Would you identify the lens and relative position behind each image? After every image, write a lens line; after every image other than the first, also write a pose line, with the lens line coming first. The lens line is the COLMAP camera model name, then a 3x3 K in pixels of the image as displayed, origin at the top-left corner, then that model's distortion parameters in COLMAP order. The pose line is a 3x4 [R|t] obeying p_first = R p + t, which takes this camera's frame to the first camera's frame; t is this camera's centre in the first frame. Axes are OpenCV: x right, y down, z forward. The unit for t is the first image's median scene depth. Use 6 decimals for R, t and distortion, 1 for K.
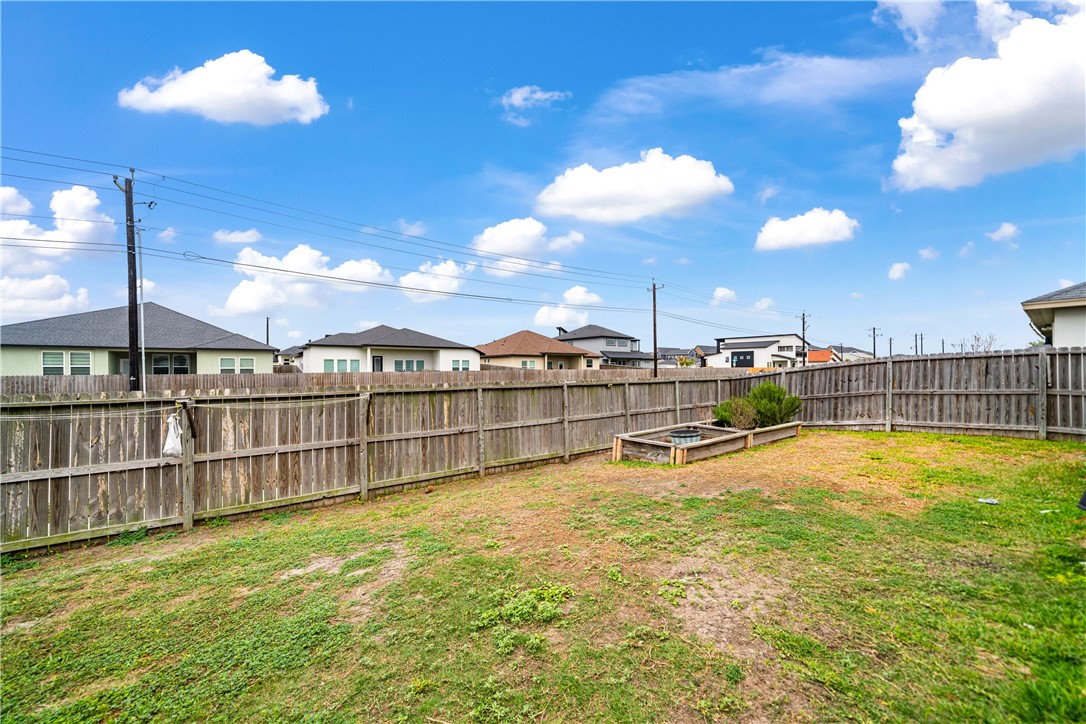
lens RADIAL K [[401.1, 0, 542.9], [0, 401.1, 367.0], [0, 0, 1]] dist [-0.001668, -0.000517]
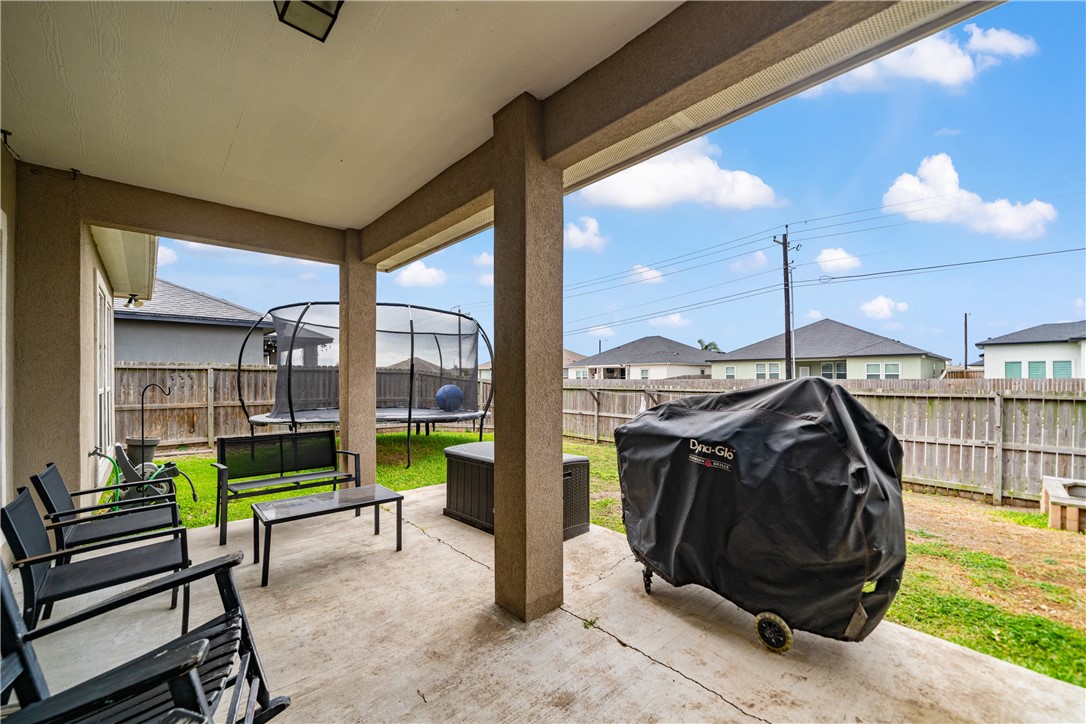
lens RADIAL K [[420.1, 0, 545.8], [0, 420.1, 373.1], [0, 0, 1]] dist [0.001214, 0.000285]
pose [[0.104331, -0.004973, -0.994530, 0.225614], [0.007563, 0.999963, -0.004206, -0.000293], [0.994514, -0.007083, 0.104365, 0.036763]]
